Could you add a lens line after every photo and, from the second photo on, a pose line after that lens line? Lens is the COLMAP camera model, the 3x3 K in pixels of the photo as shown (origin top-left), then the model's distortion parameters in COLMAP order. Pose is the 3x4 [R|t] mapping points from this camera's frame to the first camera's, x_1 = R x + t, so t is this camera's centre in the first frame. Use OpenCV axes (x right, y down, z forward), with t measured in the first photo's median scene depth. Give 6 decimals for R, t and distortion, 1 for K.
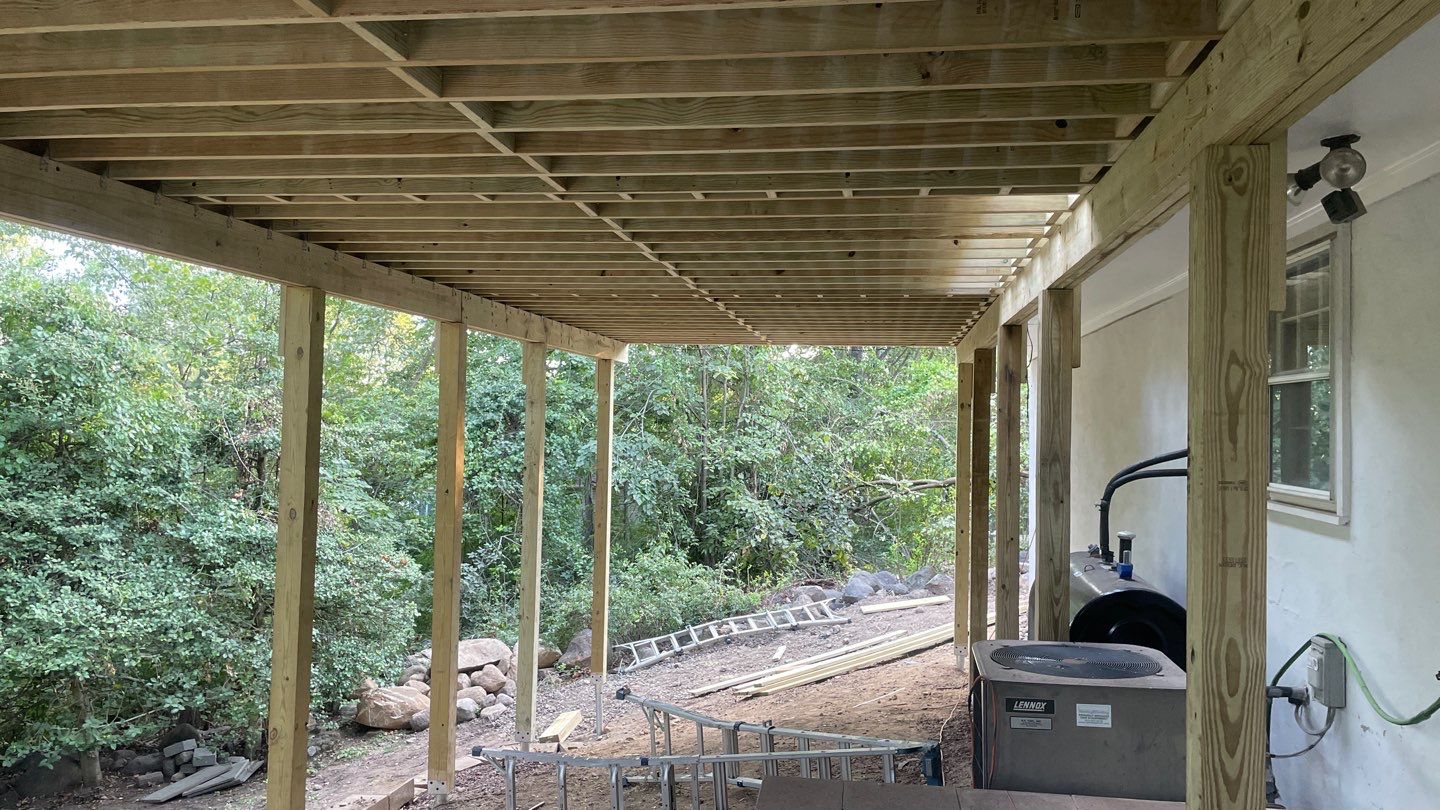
lens RADIAL K [[1081.1, 0, 729.3], [0, 1081.1, 402.1], [0, 0, 1]] dist [0.087341, -0.119830]
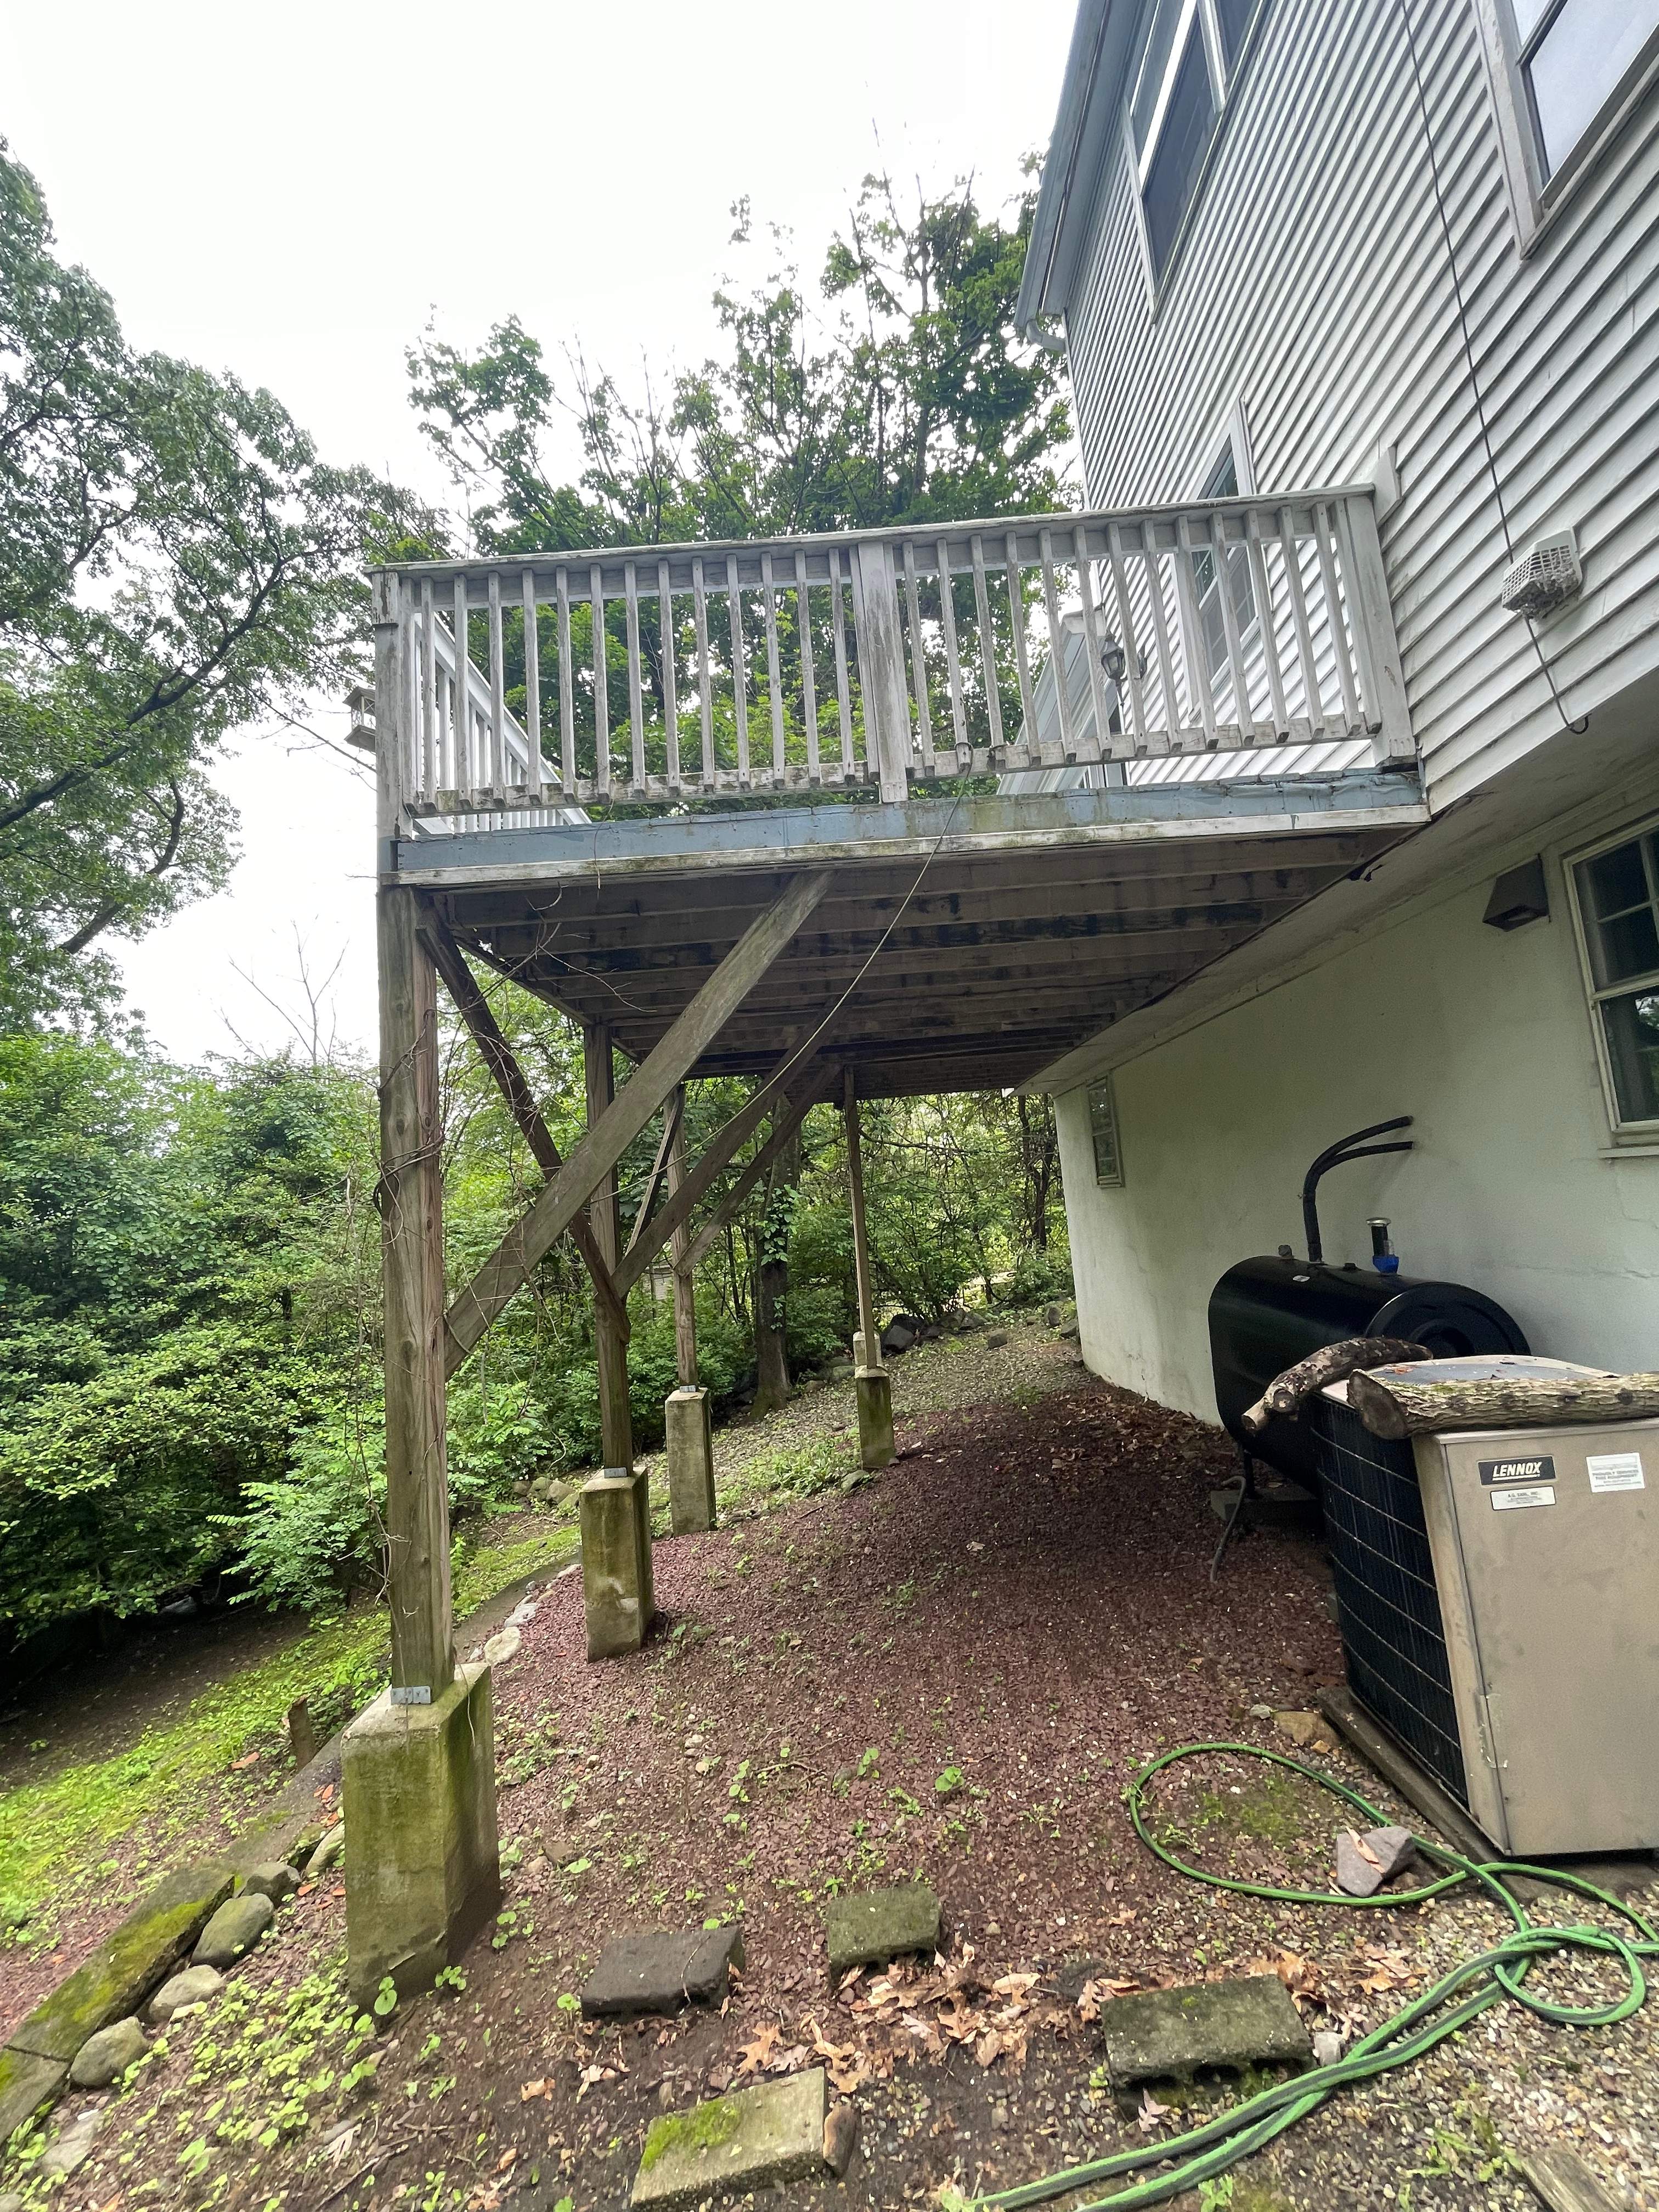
lens RADIAL K [[885.5, 0, 850.7], [0, 885.5, 1119.6], [0, 0, 1]] dist [0.000010, 0.000105]
pose [[0.985433, -0.076530, 0.151871, -0.047000], [0.087931, 0.993677, -0.069821, 0.021765], [-0.145567, 0.082158, 0.985931, 0.149296]]
